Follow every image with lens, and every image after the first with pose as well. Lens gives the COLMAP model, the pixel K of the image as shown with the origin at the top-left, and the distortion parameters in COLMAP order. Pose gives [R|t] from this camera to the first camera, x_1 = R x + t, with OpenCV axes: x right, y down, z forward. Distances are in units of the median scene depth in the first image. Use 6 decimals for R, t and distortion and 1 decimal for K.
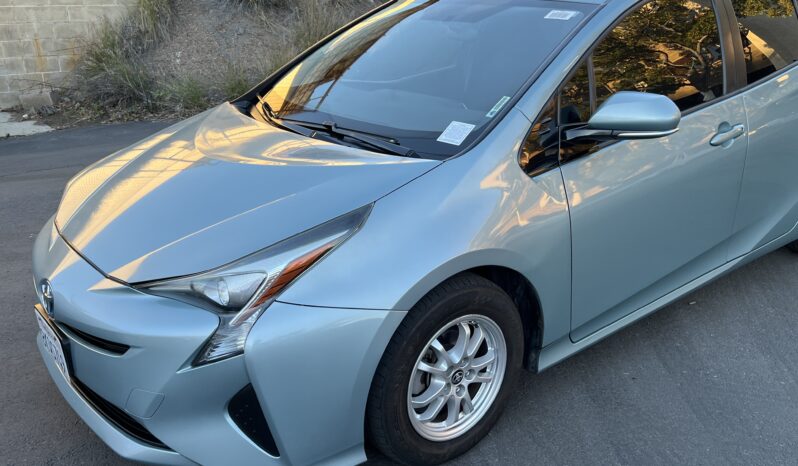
lens RADIAL K [[688.6, 0, 390.5], [0, 688.6, 282.2], [0, 0, 1]] dist [0.109213, -0.023600]
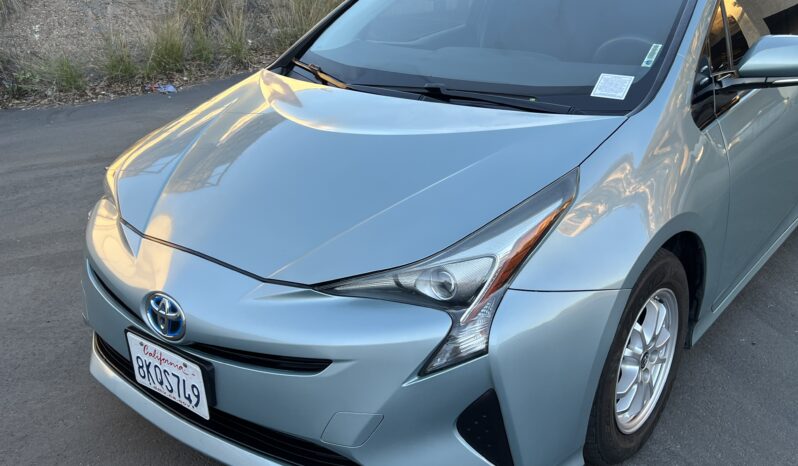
lens RADIAL K [[753.5, 0, 391.0], [0, 753.5, 289.6], [0, 0, 1]] dist [0.041261, 0.000000]
pose [[0.975249, -0.091090, 0.201474, -0.442322], [0.087911, 0.995822, 0.024688, -0.006332], [-0.202881, -0.006365, 0.979183, 0.118912]]
